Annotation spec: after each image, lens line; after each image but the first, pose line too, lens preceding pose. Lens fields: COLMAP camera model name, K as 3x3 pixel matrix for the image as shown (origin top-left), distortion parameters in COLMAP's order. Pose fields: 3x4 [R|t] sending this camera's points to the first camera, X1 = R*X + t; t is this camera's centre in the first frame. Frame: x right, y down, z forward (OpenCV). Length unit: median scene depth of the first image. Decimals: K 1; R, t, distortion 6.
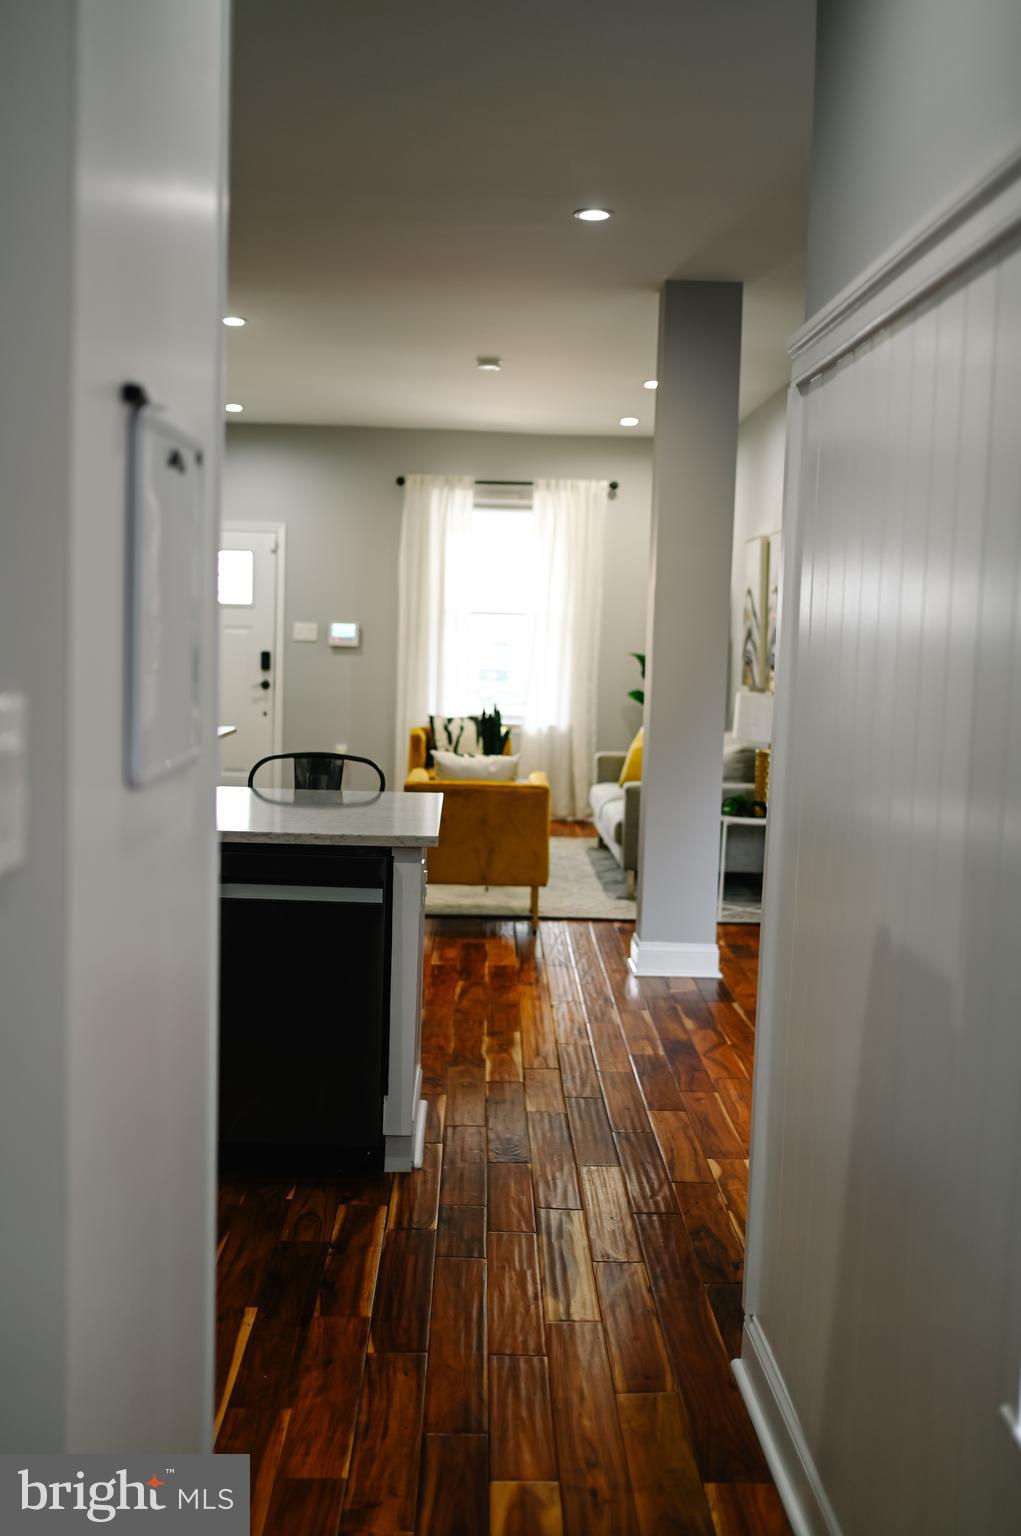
lens RADIAL K [[1489.2, 0, 506.4], [0, 1489.2, 764.4], [0, 0, 1]] dist [0.015201, 0.003411]
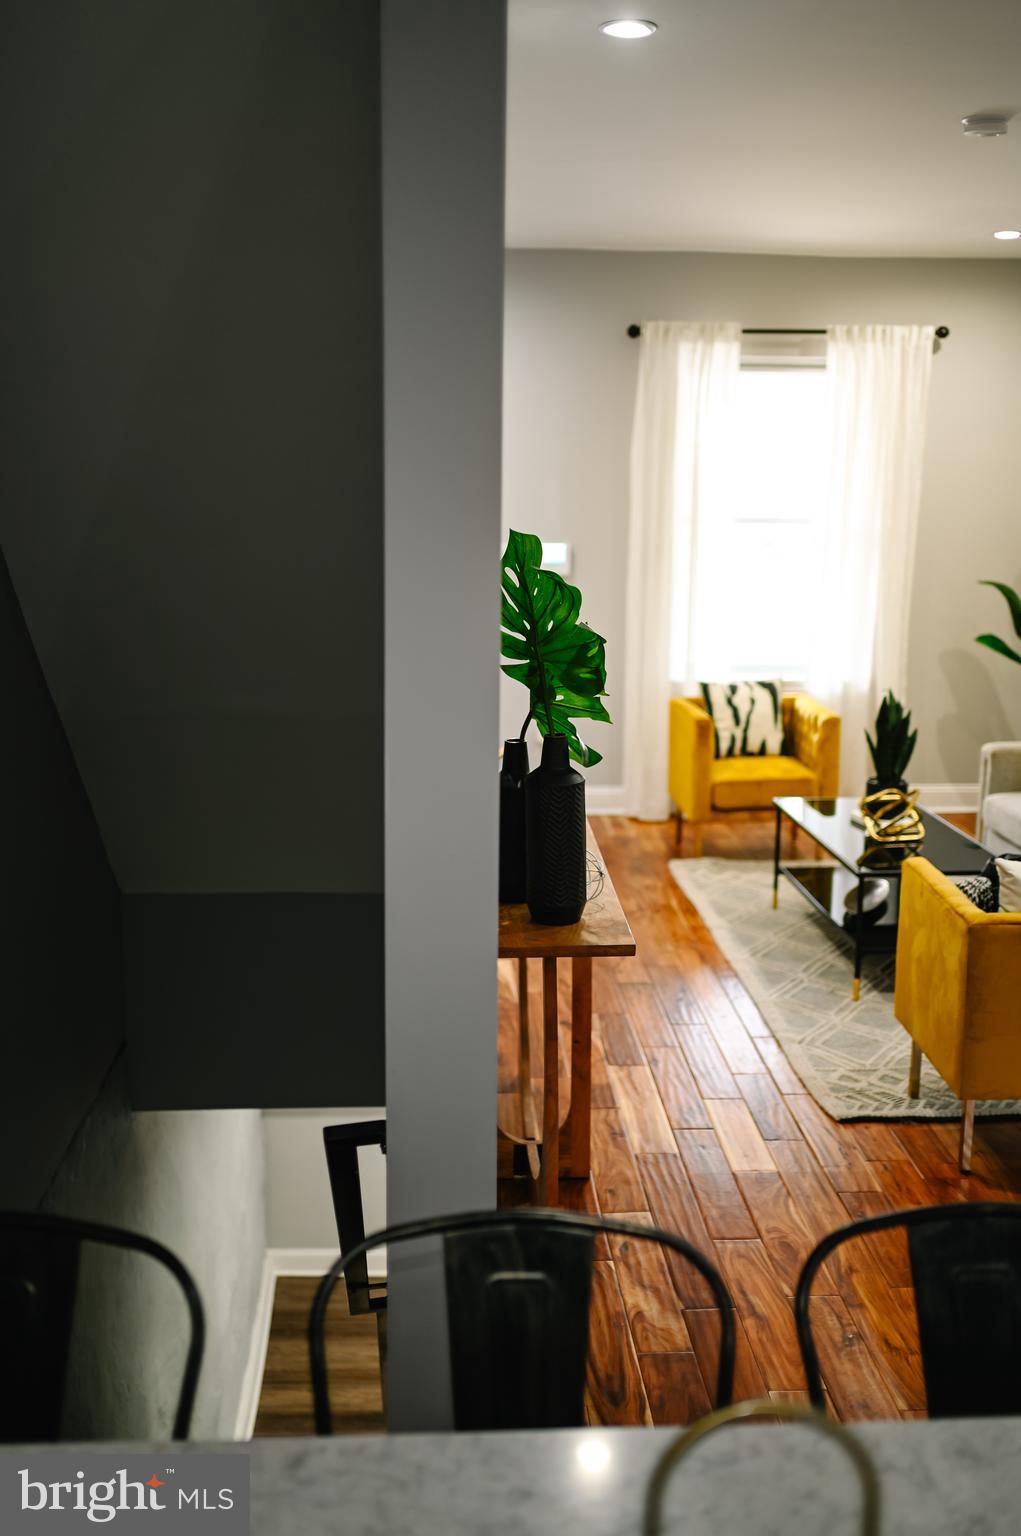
lens RADIAL K [[1489.2, 0, 506.4], [0, 1489.2, 764.4], [0, 0, 1]] dist [0.015201, 0.003411]
pose [[0.999367, -0.023692, 0.026533, -0.152187], [0.021271, 0.995888, 0.088060, -0.054573], [-0.028510, -0.087439, 0.995762, 0.307230]]
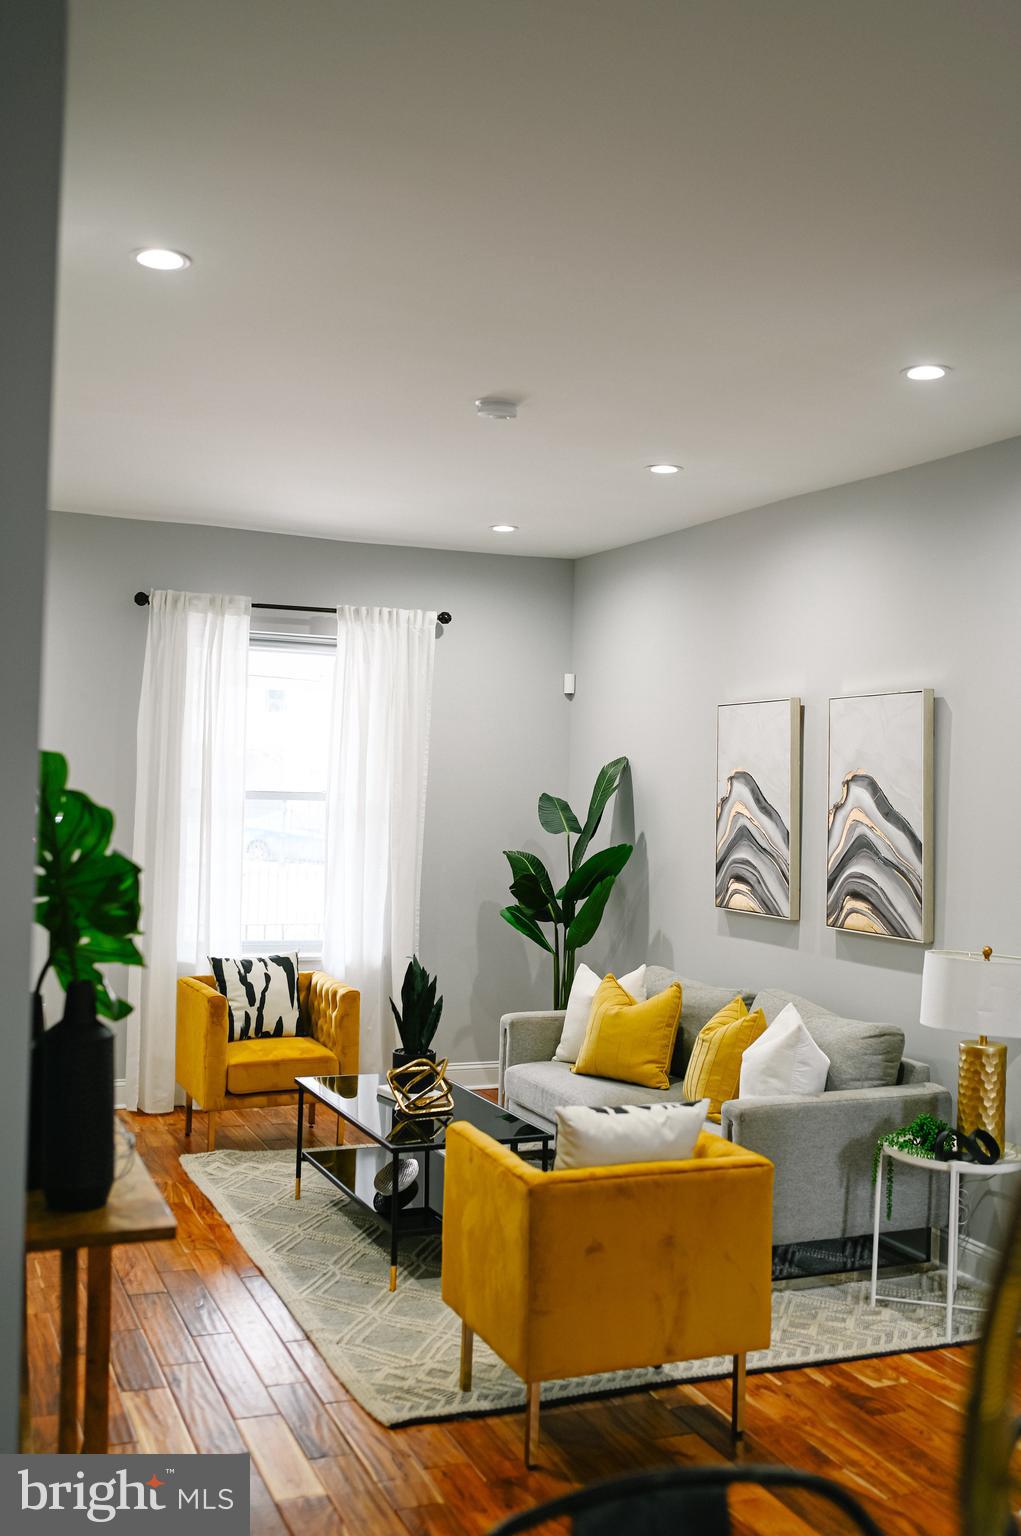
lens RADIAL K [[1515.7, 0, 518.5], [0, 1515.7, 762.7], [0, 0, 1]] dist [-0.016241, 0.000178]
pose [[0.933922, 0.005149, 0.357439, -0.155029], [0.030897, 0.994992, -0.095061, -0.048503], [-0.356139, 0.099824, 0.929086, 0.322722]]
